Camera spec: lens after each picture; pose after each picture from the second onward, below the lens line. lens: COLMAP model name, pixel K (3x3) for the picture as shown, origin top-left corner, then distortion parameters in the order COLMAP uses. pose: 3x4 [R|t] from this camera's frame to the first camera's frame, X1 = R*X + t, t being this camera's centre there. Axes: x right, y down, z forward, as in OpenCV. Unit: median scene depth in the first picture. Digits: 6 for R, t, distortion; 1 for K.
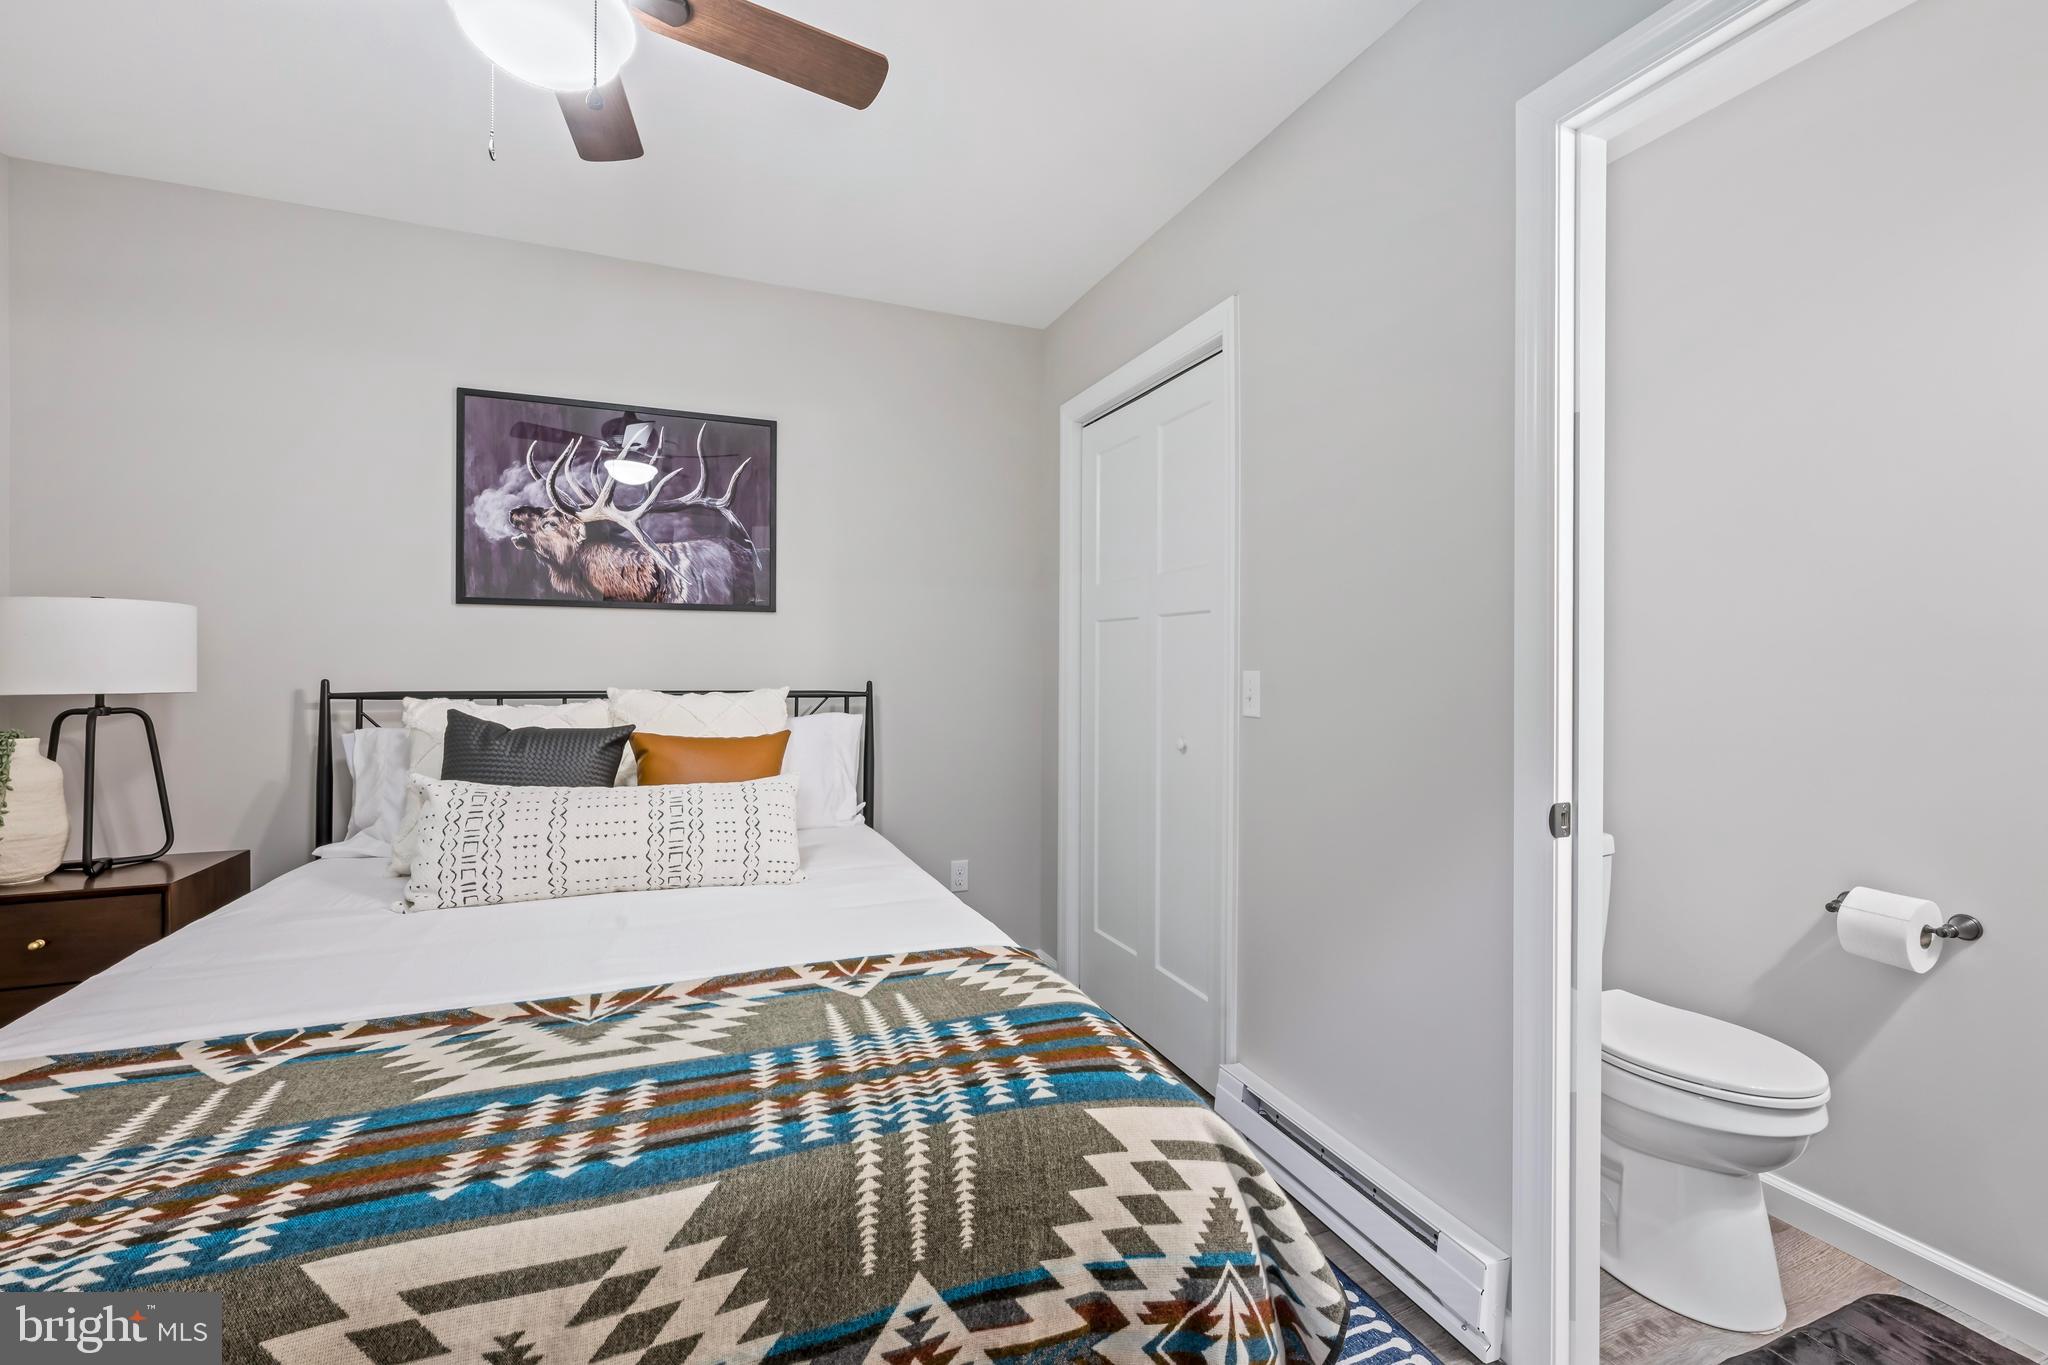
lens RADIAL K [[871.1, 0, 1003.0], [0, 871.1, 667.1], [0, 0, 1]] dist [-0.003282, 0.000099]
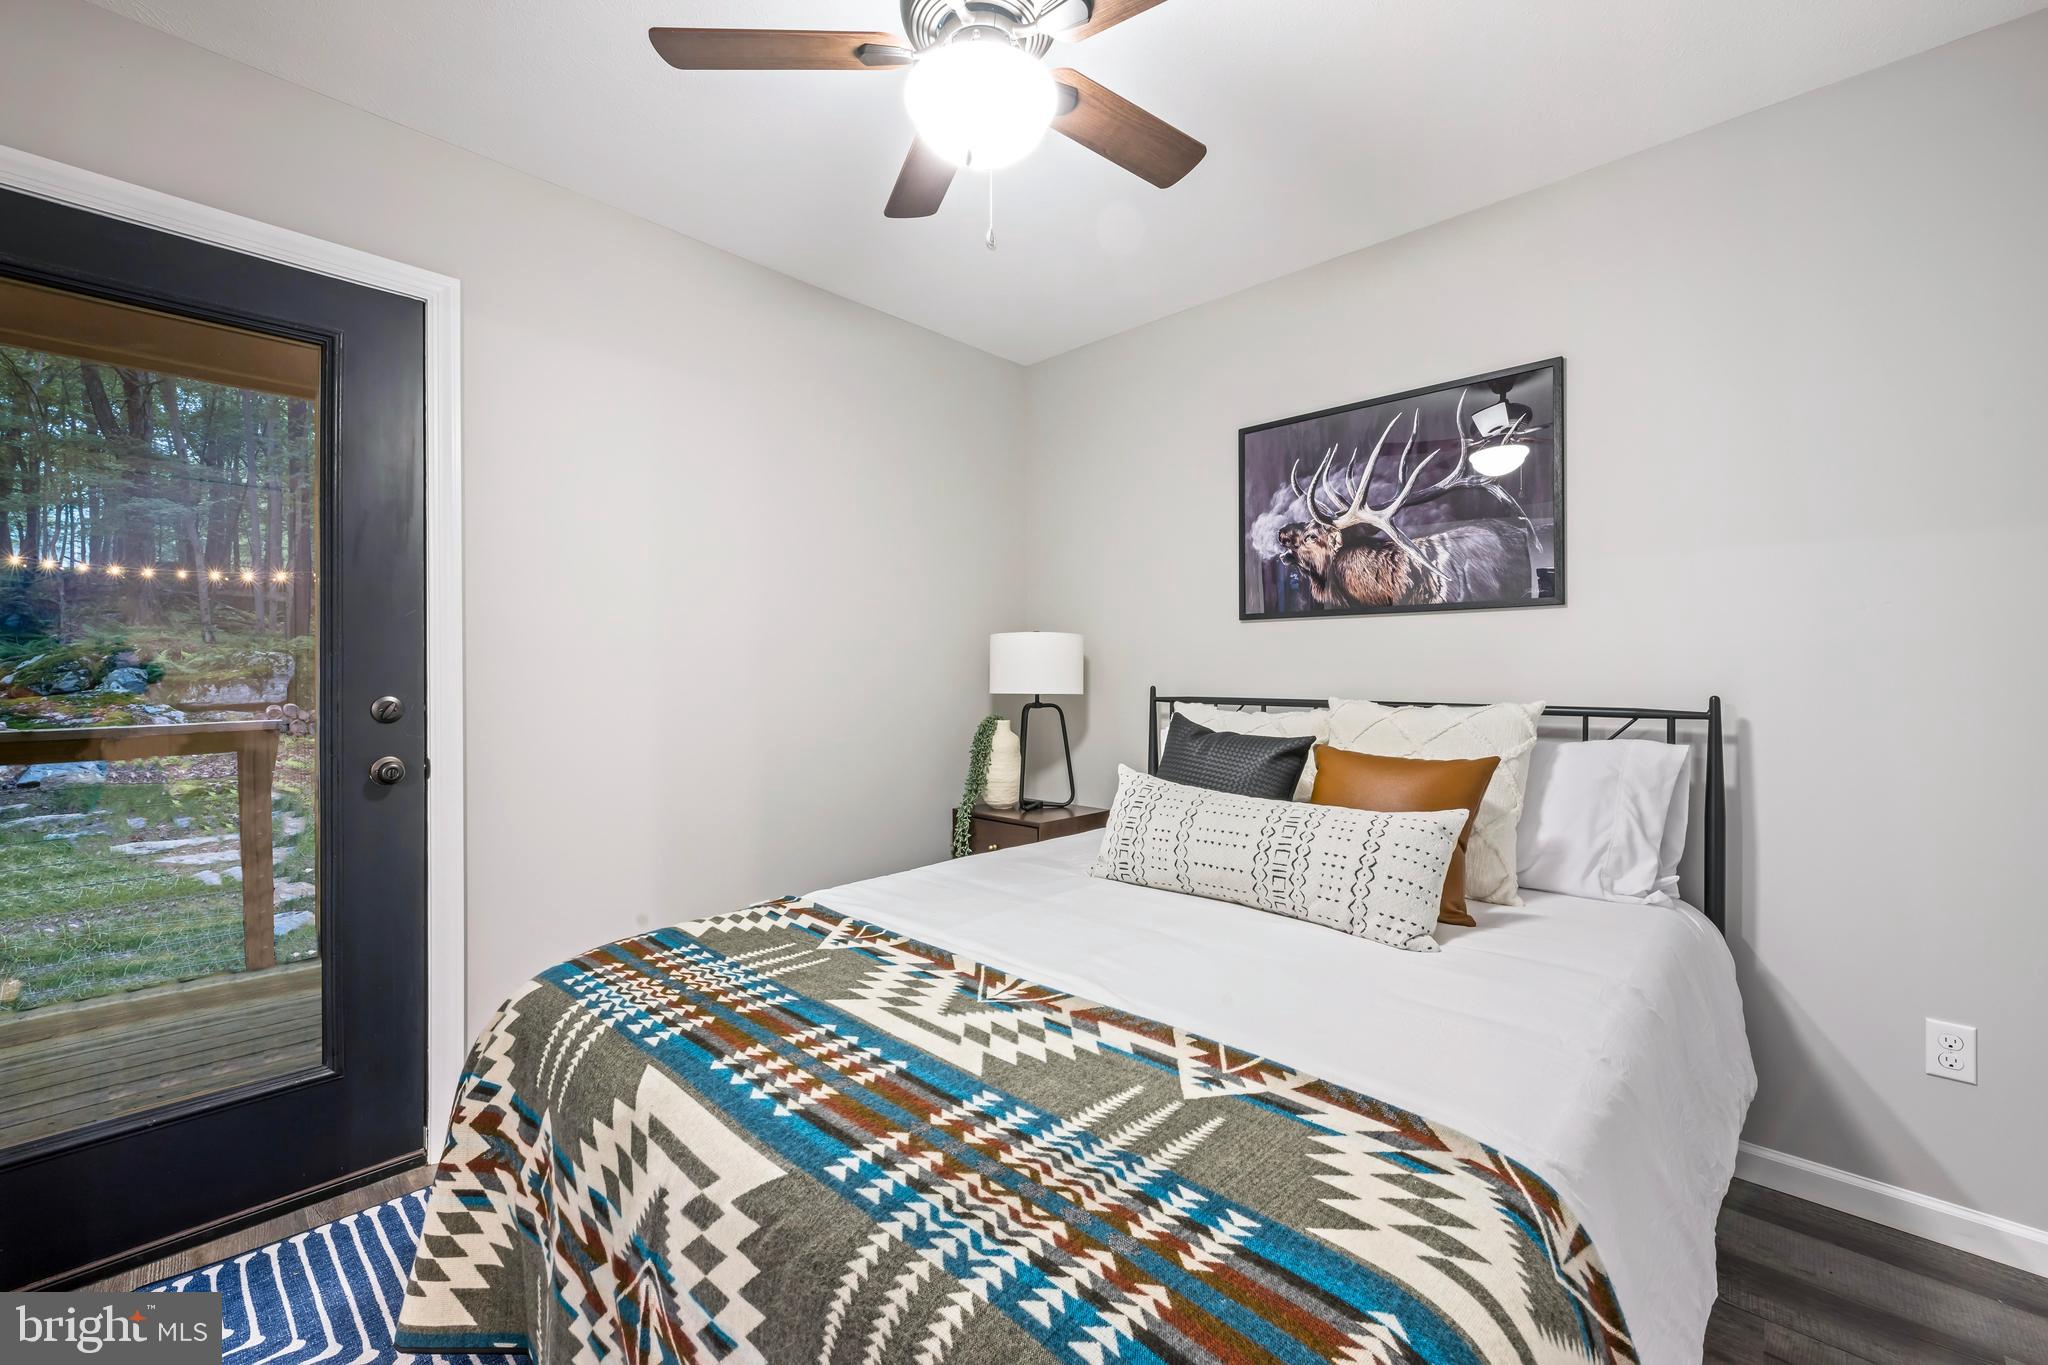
lens RADIAL K [[827.8, 0, 1004.9], [0, 827.8, 669.9], [0, 0, 1]] dist [-0.002603, 0.001713]
pose [[0.410475, -0.009595, -0.911821, 0.307444], [0.000058, 0.999945, -0.010495, 0.003849], [0.911872, 0.004255, 0.410453, 0.380357]]
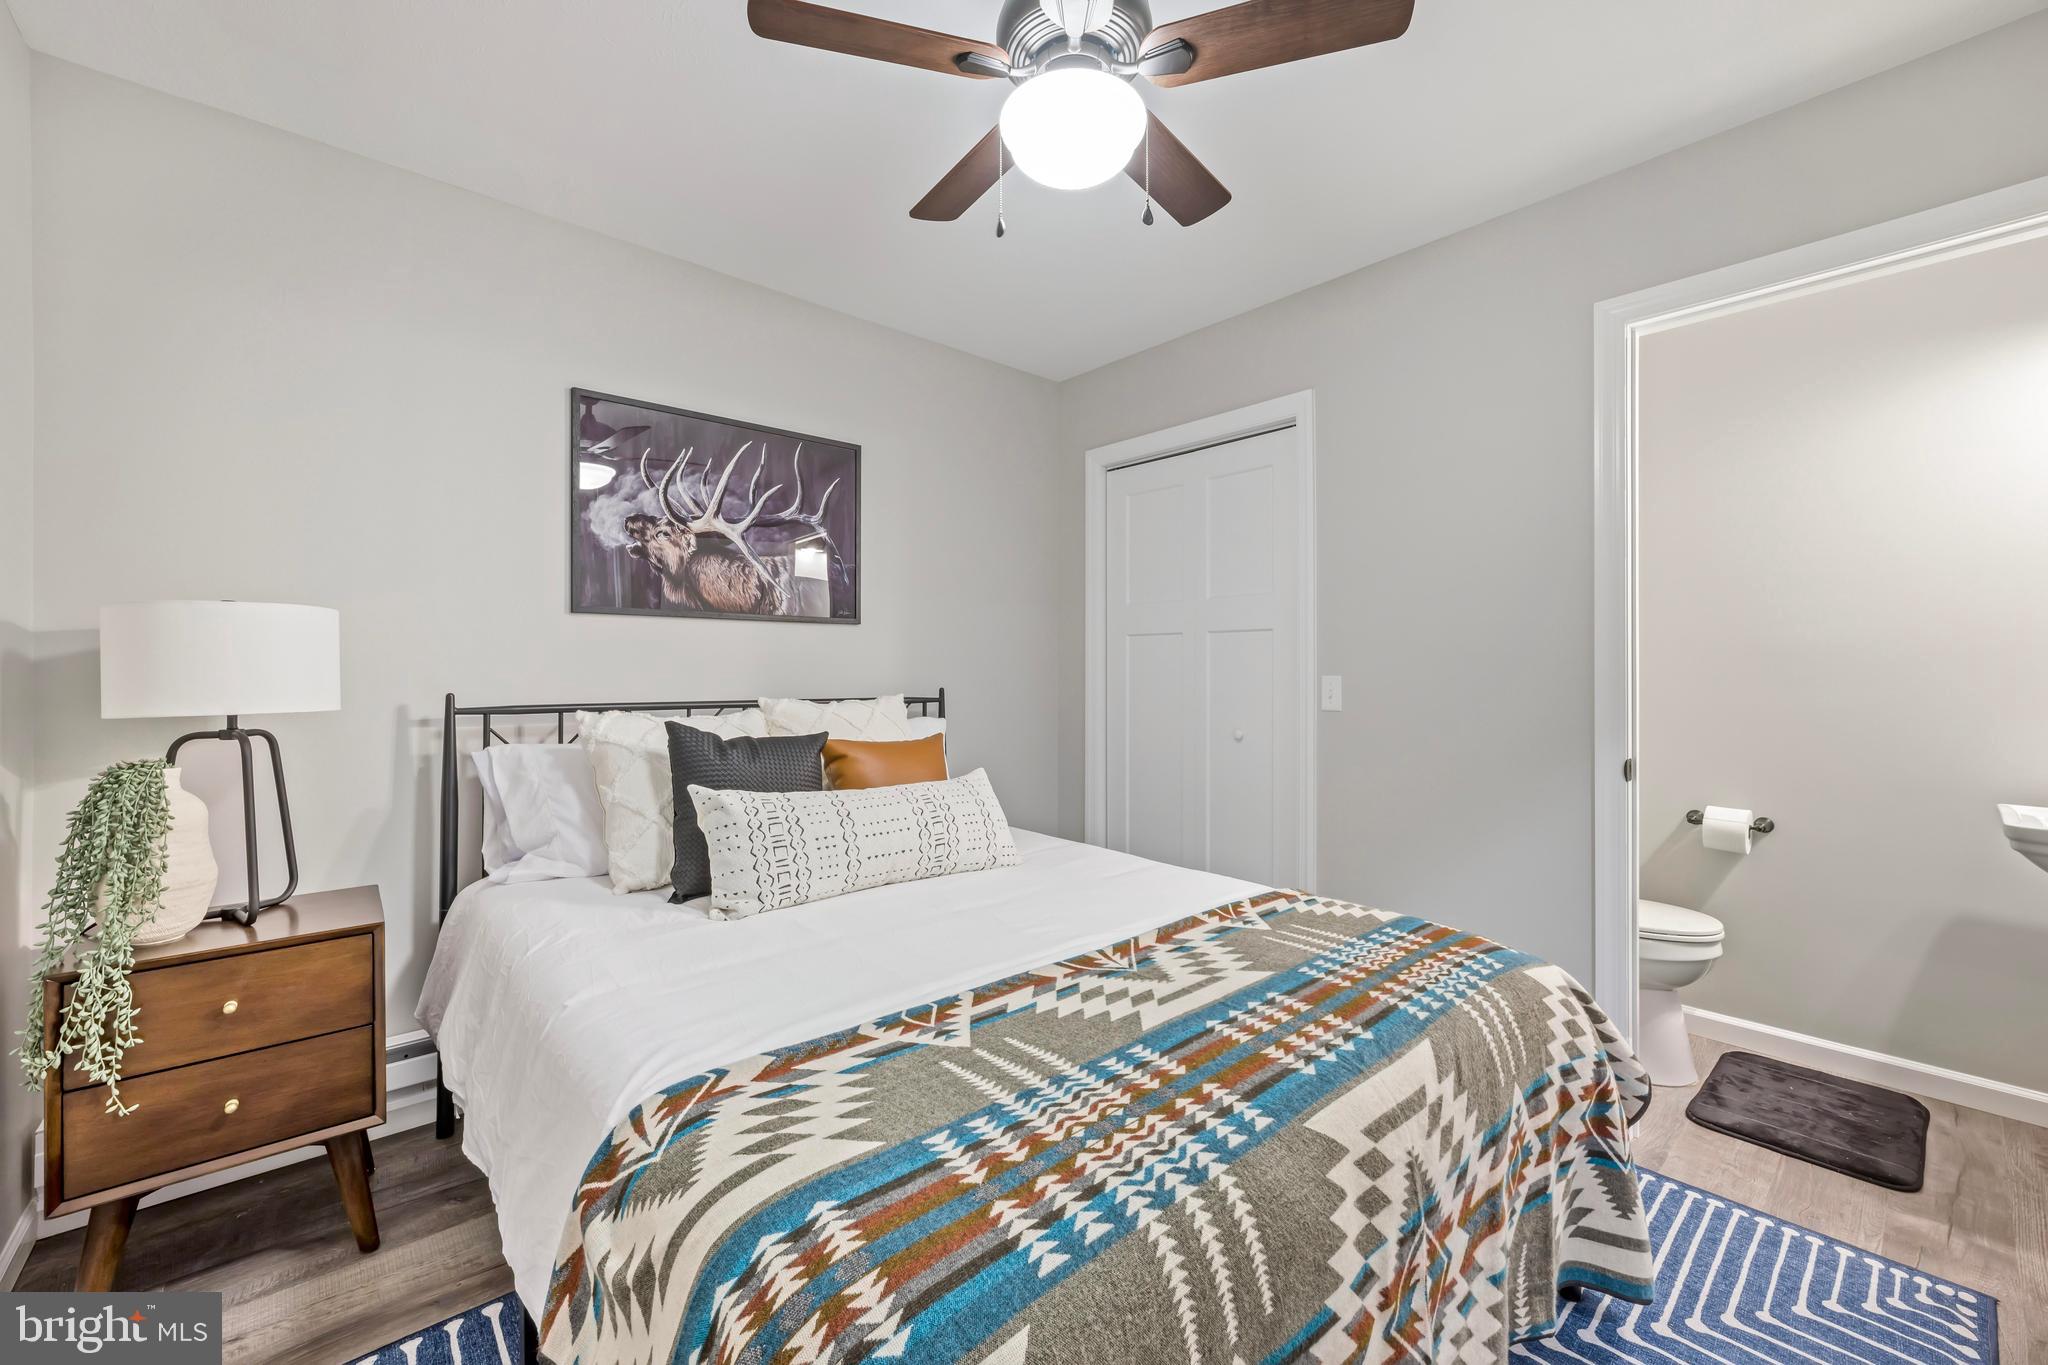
lens RADIAL K [[827.8, 0, 1005.6], [0, 827.8, 673.6], [0, 0, 1]] dist [-0.002603, 0.001713]
pose [[0.943817, -0.007222, 0.330390, -0.650851], [0.006886, 0.999974, 0.002188, -0.006107], [-0.330397, 0.000210, 0.943842, -0.023014]]
